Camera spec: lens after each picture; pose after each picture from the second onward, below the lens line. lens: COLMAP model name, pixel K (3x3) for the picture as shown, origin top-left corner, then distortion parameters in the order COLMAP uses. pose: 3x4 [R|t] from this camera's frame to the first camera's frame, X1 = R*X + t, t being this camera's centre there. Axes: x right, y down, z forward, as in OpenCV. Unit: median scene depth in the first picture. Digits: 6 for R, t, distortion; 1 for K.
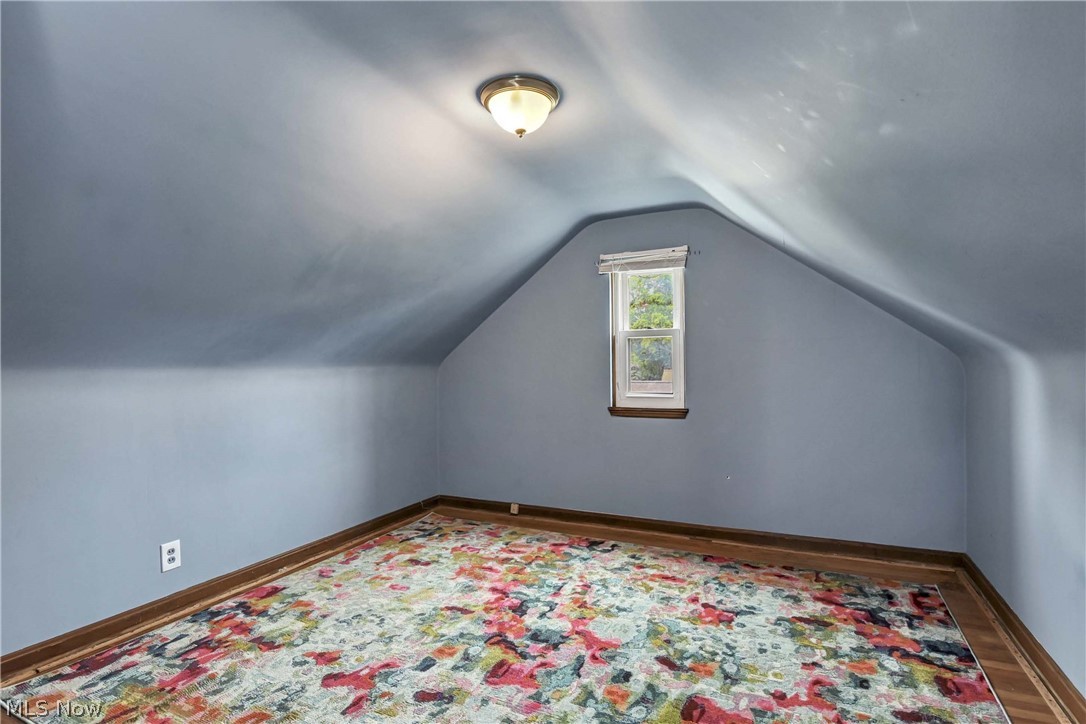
lens RADIAL K [[517.0, 0, 543.0], [0, 517.0, 362.0], [0, 0, 1]] dist [-0.001136, -0.000402]
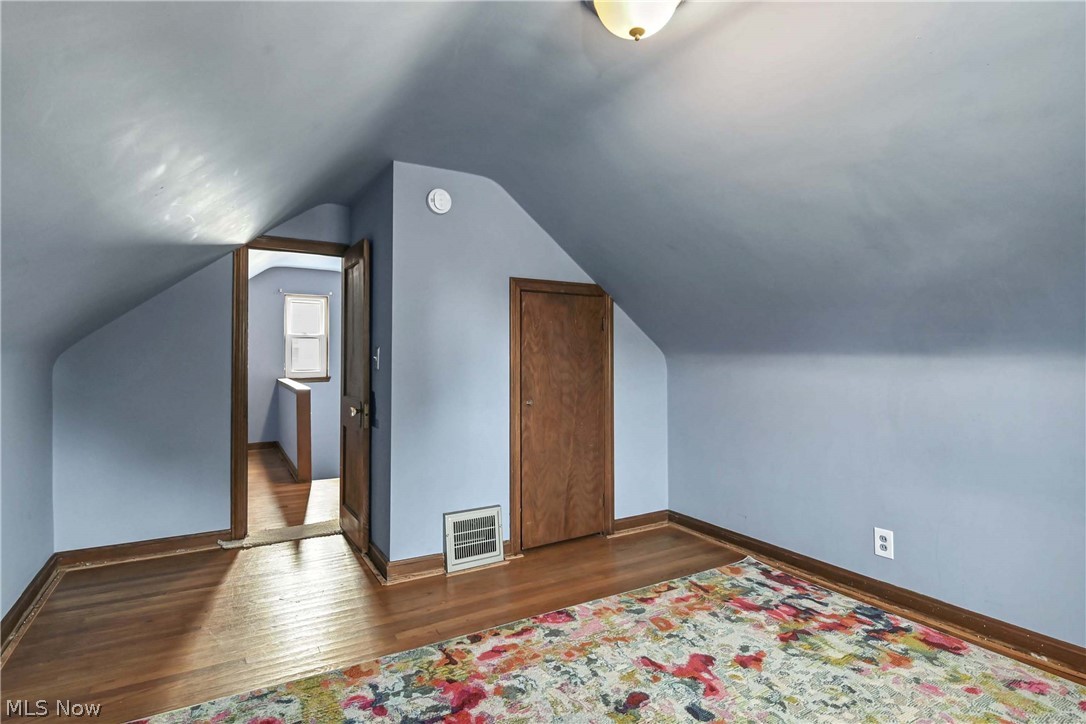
lens RADIAL K [[553.3, 0, 542.3], [0, 553.3, 354.4], [0, 0, 1]] dist [-0.000448, -0.000245]
pose [[-0.533667, 0.010153, -0.845634, 0.603269], [0.012235, 0.999916, 0.004284, -0.002182], [0.845606, -0.008060, -0.533746, 1.154936]]
